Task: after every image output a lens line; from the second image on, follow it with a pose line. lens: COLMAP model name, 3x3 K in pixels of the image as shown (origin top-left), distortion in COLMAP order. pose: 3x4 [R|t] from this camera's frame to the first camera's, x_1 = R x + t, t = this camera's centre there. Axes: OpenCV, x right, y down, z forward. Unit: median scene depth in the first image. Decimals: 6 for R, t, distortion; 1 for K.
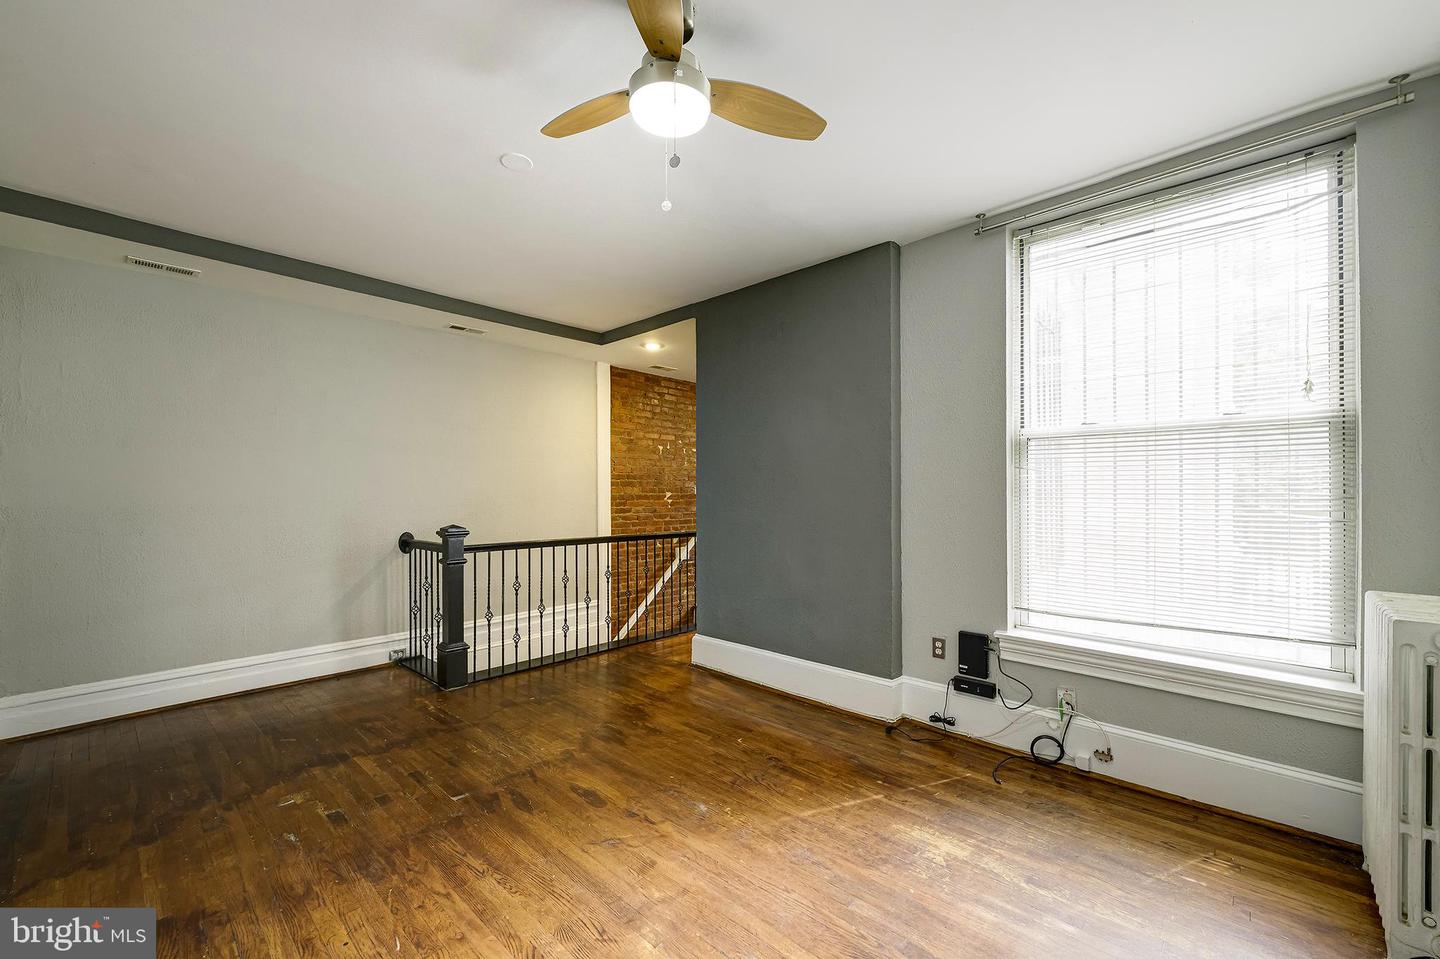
lens RADIAL K [[570.6, 0, 720.9], [0, 570.6, 490.2], [0, 0, 1]] dist [0.001461, 0.000219]
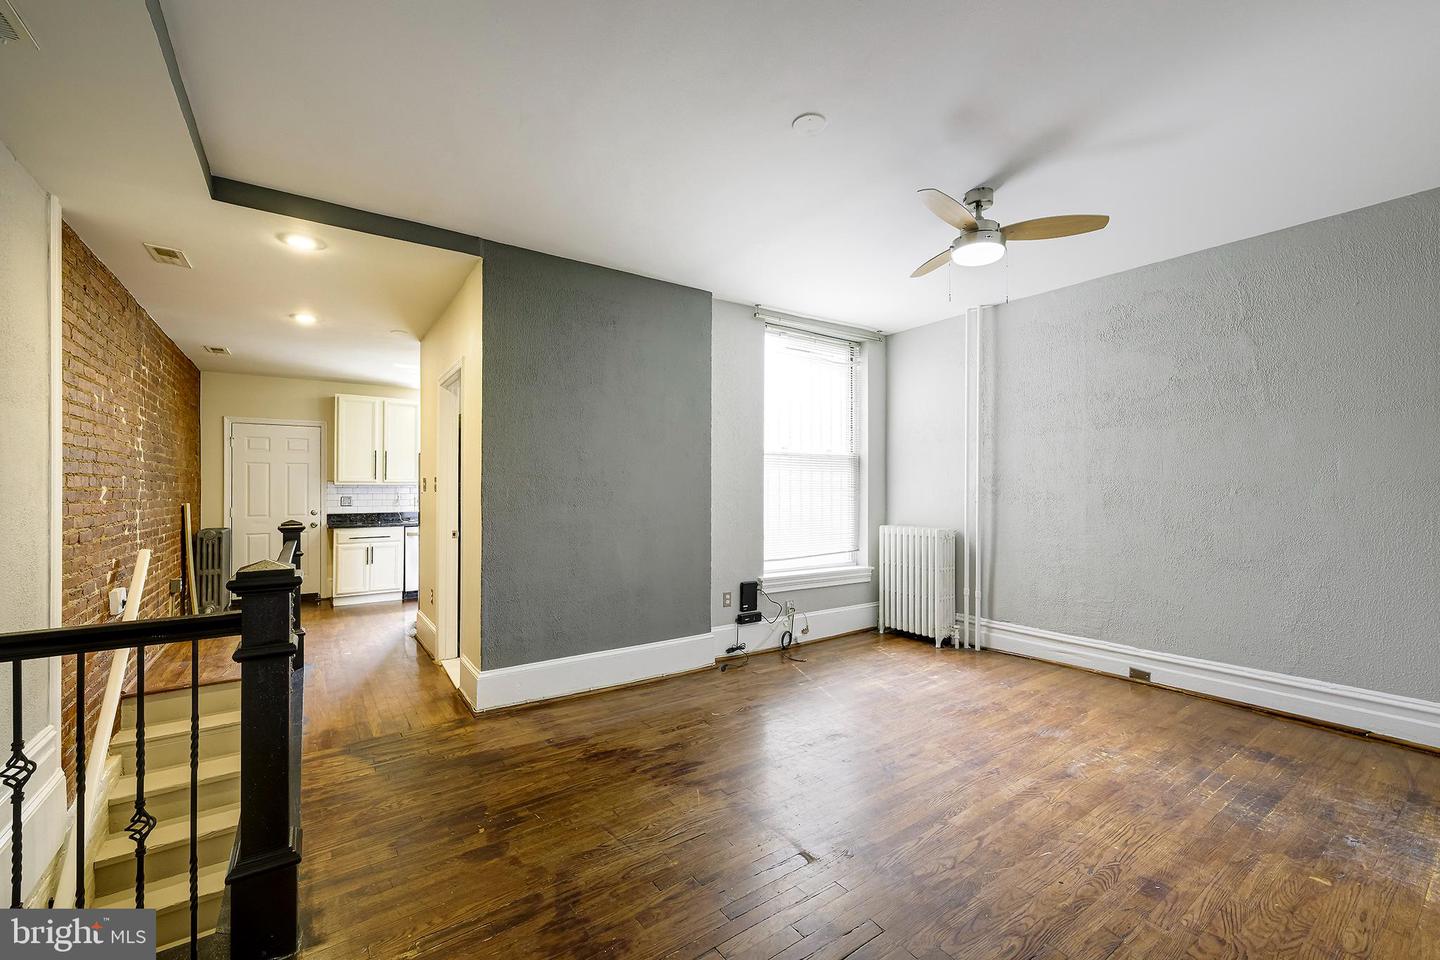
lens RADIAL K [[570.6, 0, 715.1], [0, 570.6, 484.2], [0, 0, 1]] dist [0.001461, 0.000219]
pose [[0.219306, 0.013655, 0.975560, -1.006942], [-0.006986, 0.999898, -0.012425, 0.014995], [-0.975631, -0.004090, 0.219380, 0.747610]]
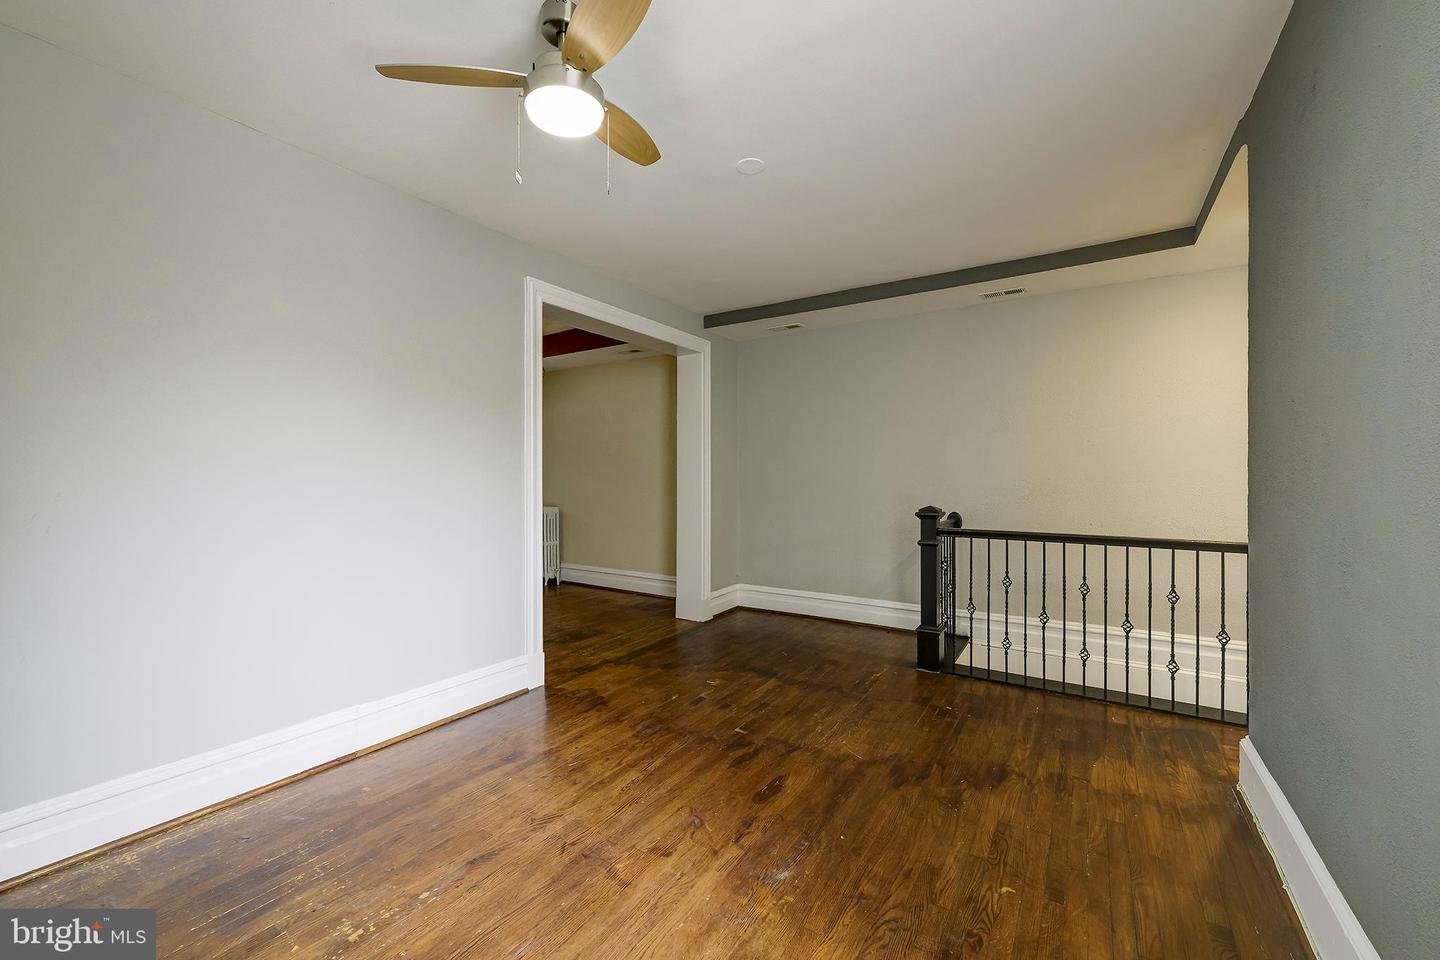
lens RADIAL K [[570.6, 0, 727.3], [0, 570.6, 482.5], [0, 0, 1]] dist [0.001461, 0.000219]
pose [[0.184173, 0.014005, -0.982794, 0.547388], [0.009064, 0.999832, 0.015946, 0.001003], [0.982852, -0.011845, 0.184015, 0.596250]]
